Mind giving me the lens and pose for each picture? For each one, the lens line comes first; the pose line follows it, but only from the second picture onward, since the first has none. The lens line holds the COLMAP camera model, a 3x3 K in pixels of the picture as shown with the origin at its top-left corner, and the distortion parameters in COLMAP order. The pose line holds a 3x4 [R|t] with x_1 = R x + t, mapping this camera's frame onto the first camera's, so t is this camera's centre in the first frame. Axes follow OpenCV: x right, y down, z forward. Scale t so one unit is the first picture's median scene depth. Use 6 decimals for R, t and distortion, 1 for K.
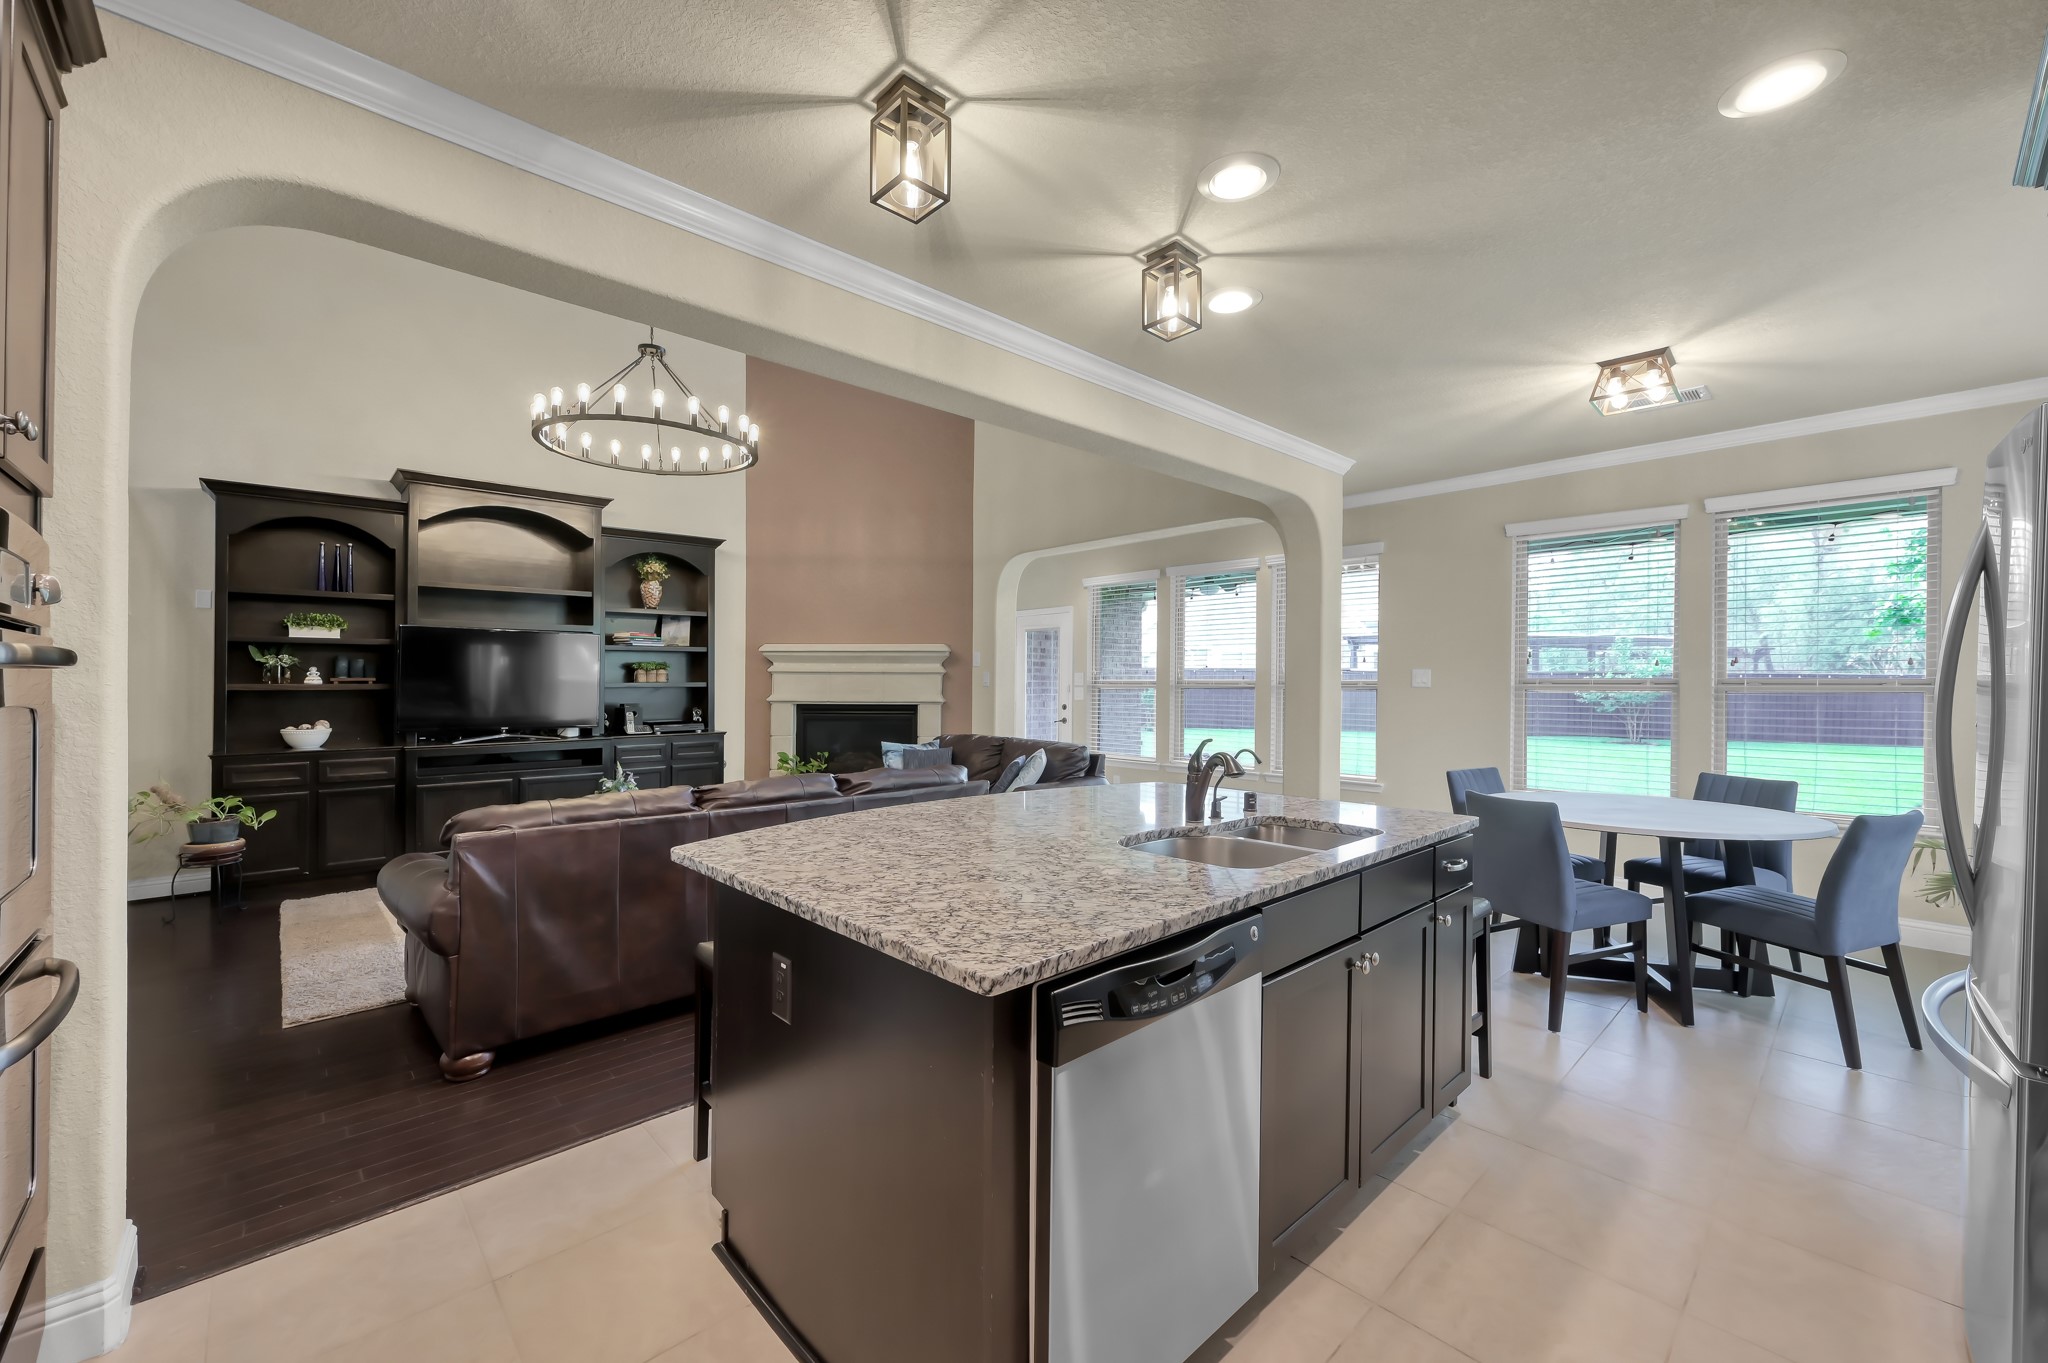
lens RADIAL K [[810.0, 0, 1035.3], [0, 810.0, 686.7], [0, 0, 1]] dist [-0.009780, 0.001917]
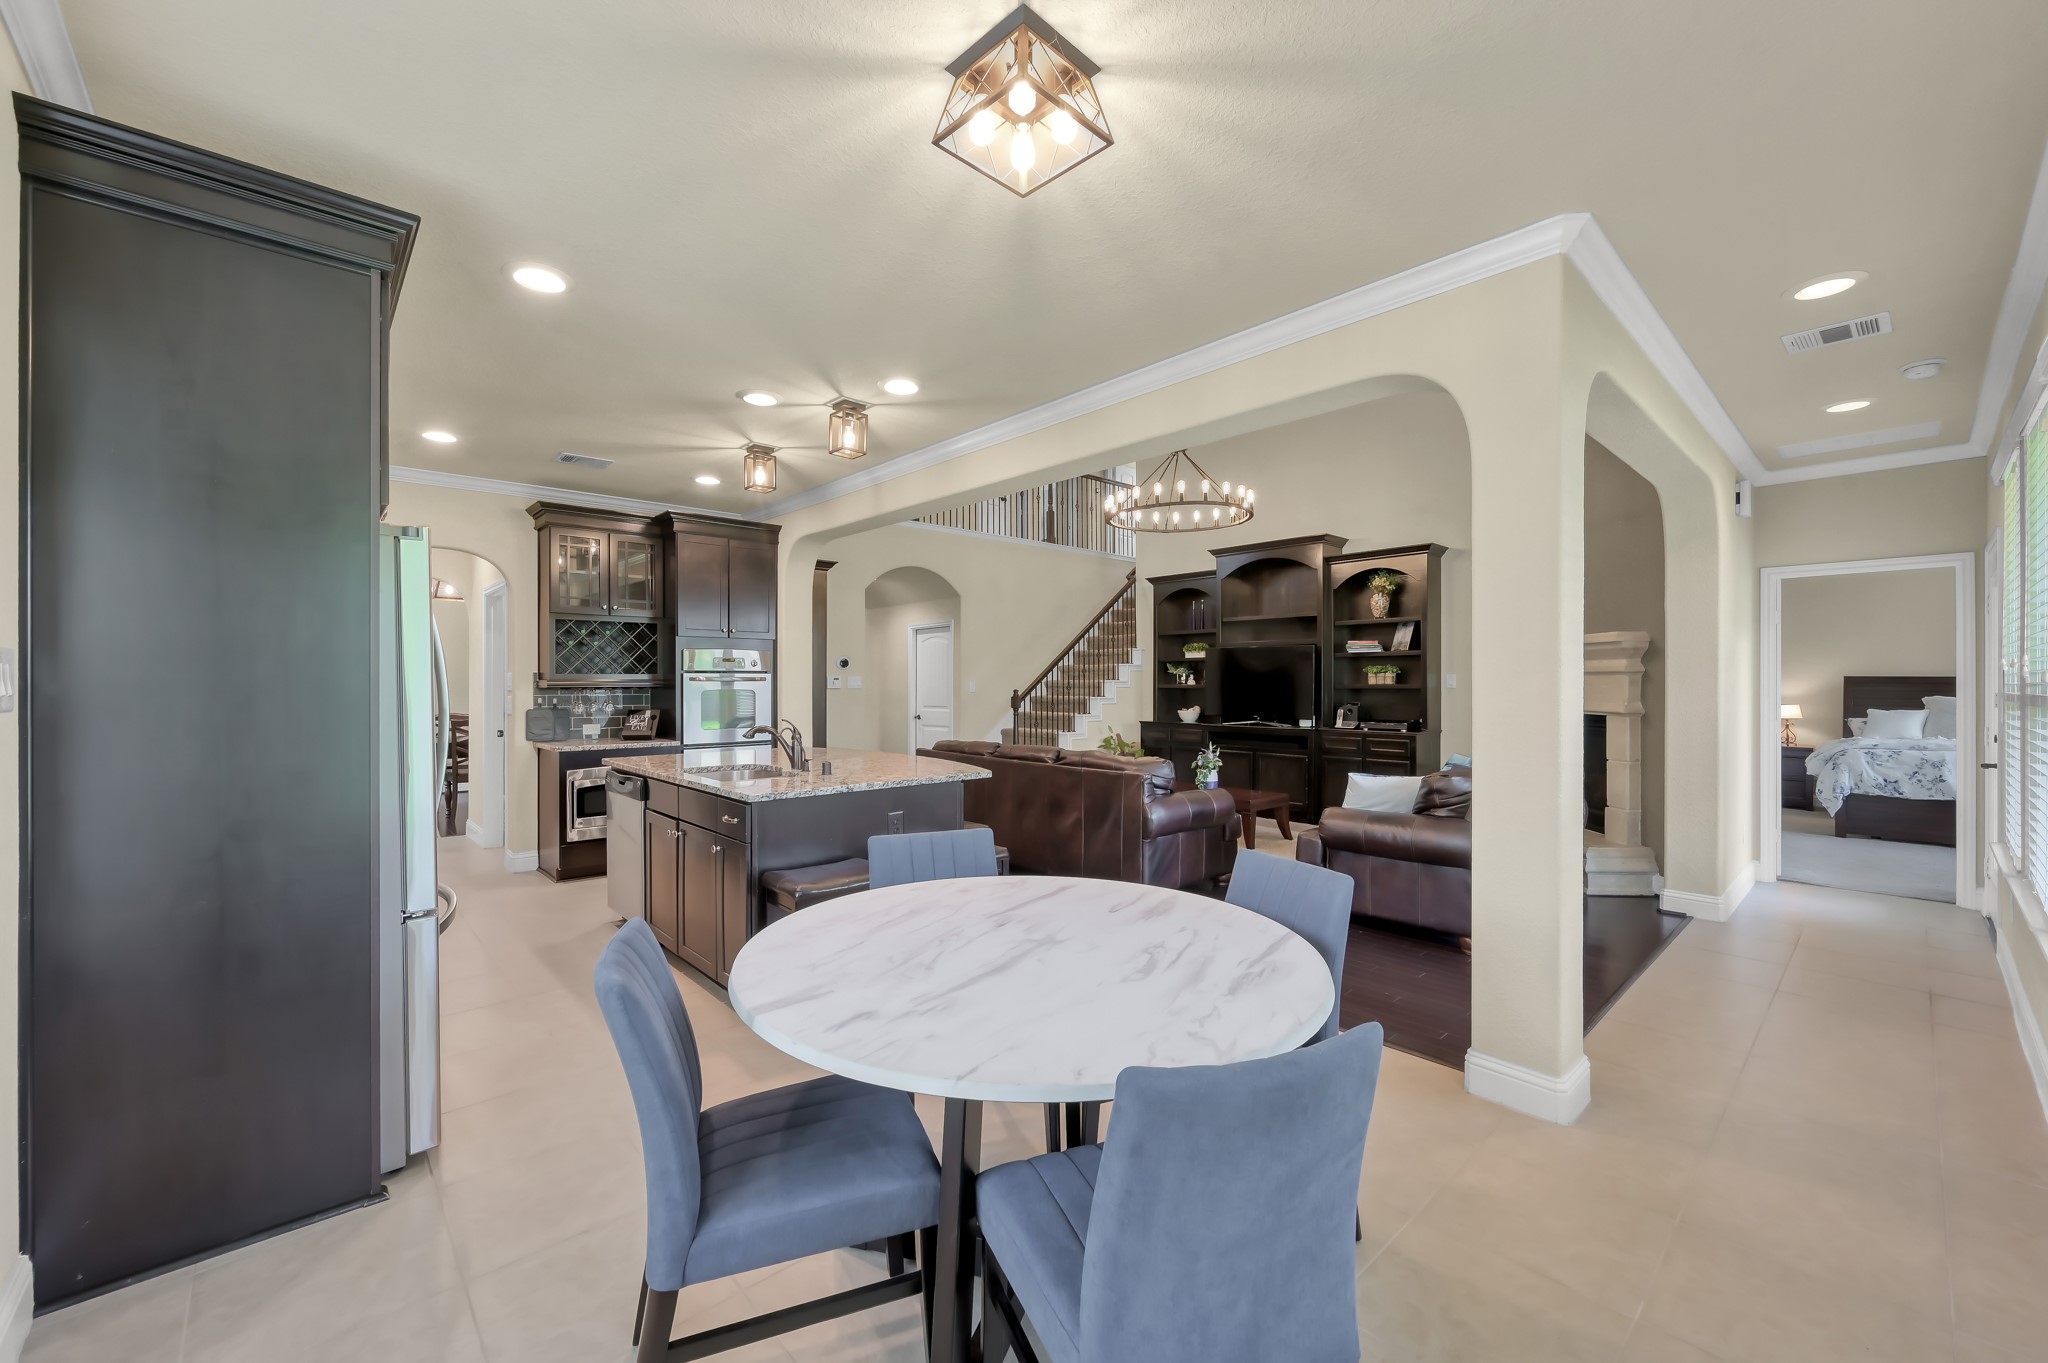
lens RADIAL K [[810.0, 0, 1018.1], [0, 810.0, 685.8], [0, 0, 1]] dist [-0.009780, 0.001917]
pose [[-0.027022, 0.004373, -0.999625, 0.823502], [-0.006140, 0.999971, 0.004541, -0.006015], [0.999616, 0.006261, -0.026994, 0.664339]]
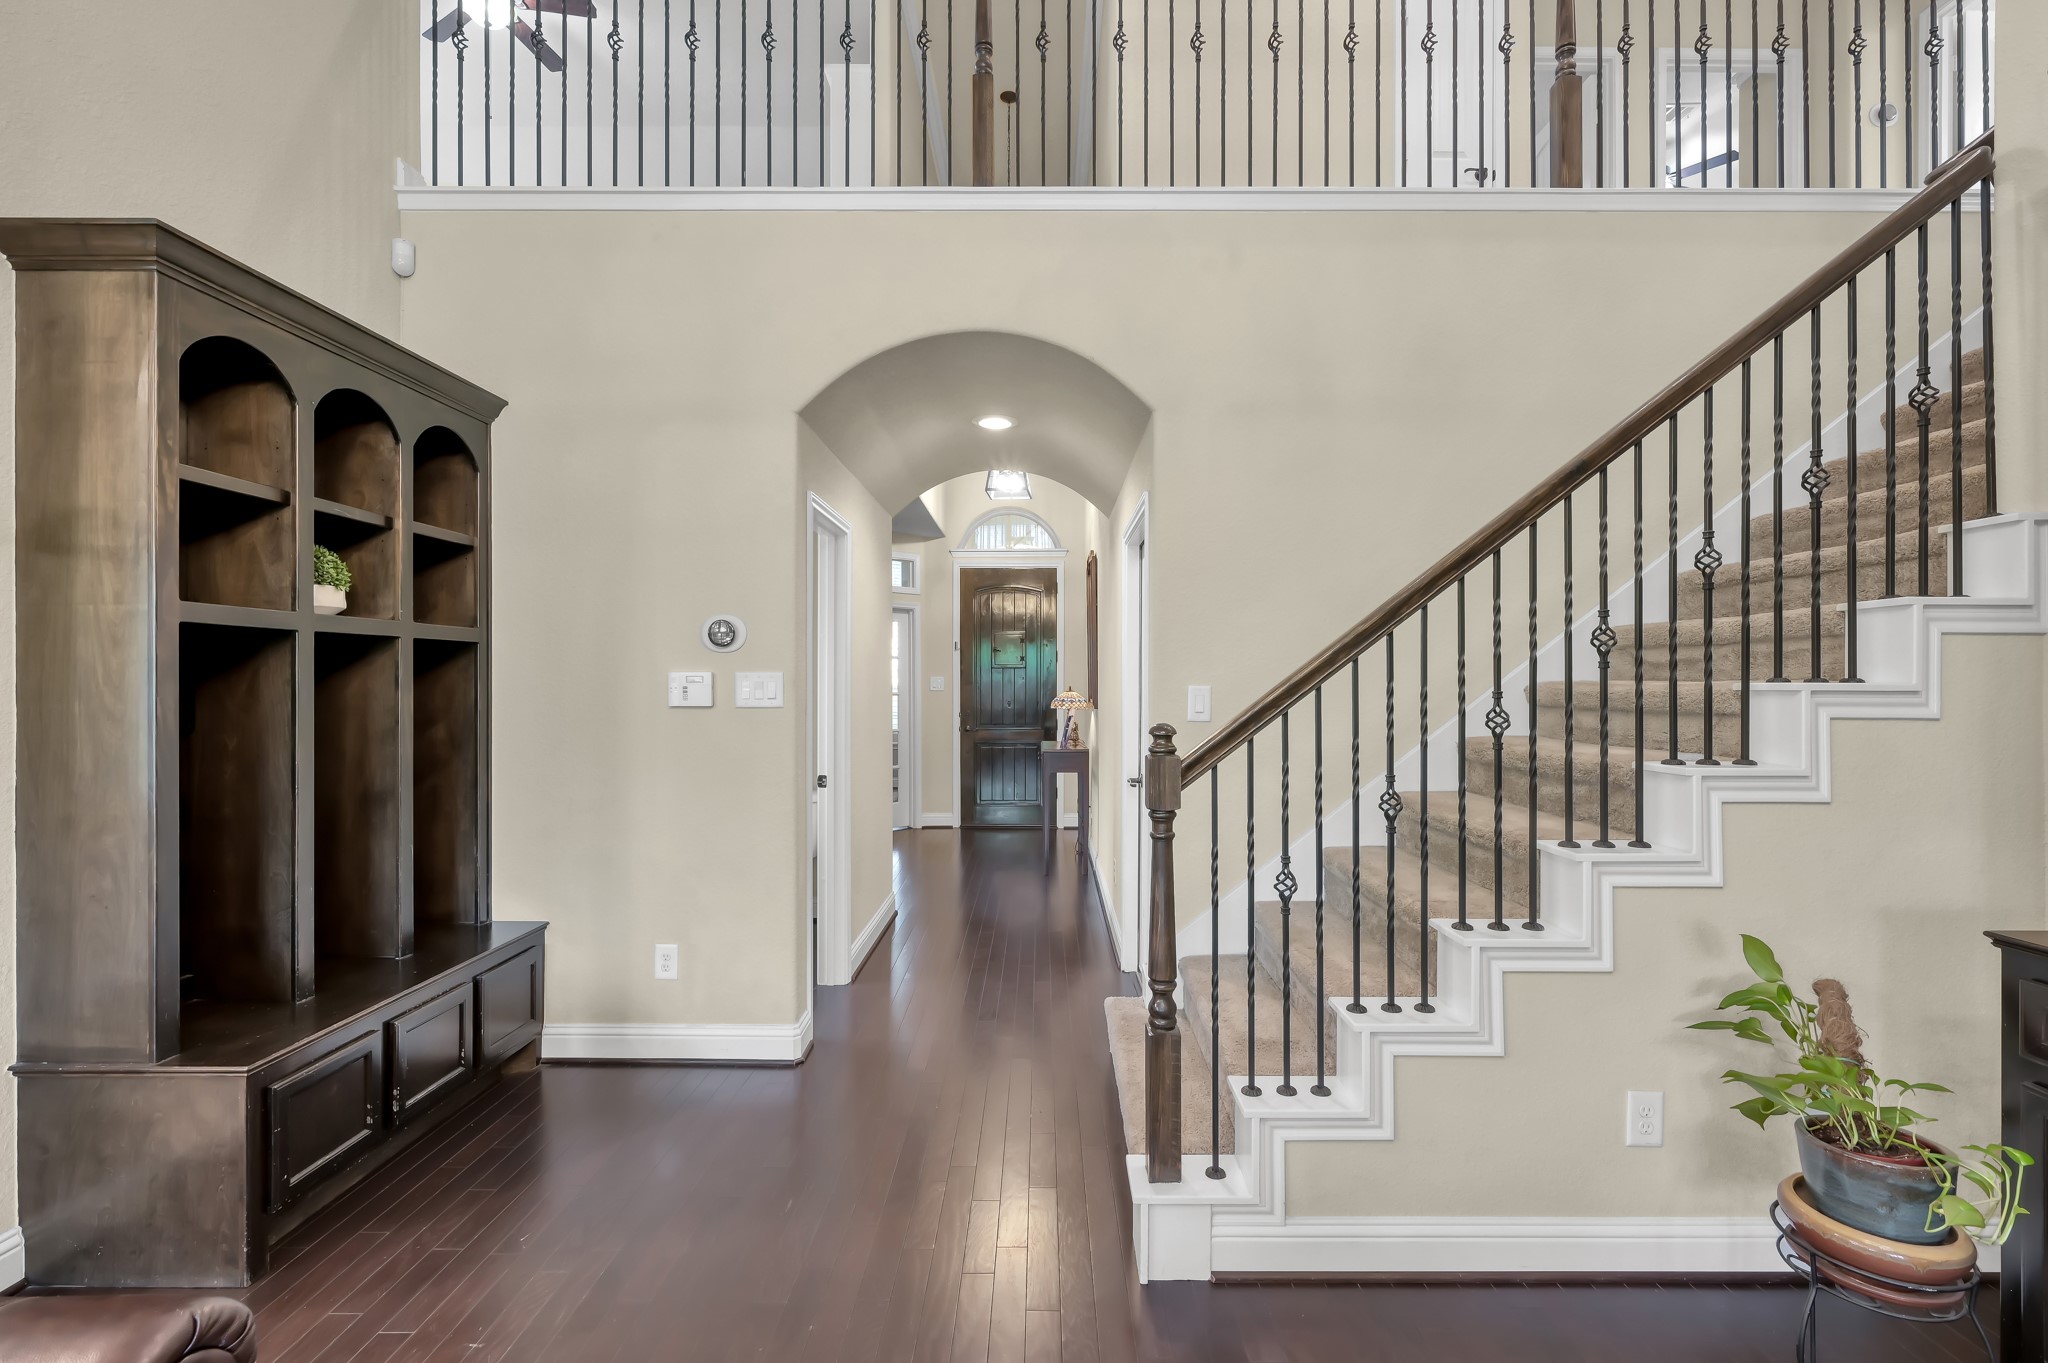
lens RADIAL K [[887.5, 0, 1024.2], [0, 887.5, 675.2], [0, 0, 1]] dist [0.001696, 0.000208]
pose [[-0.703735, 0.001220, -0.710461, -0.448513], [-0.002751, 0.999986, 0.004442, -0.015330], [0.710457, 0.005081, -0.703722, 0.851963]]
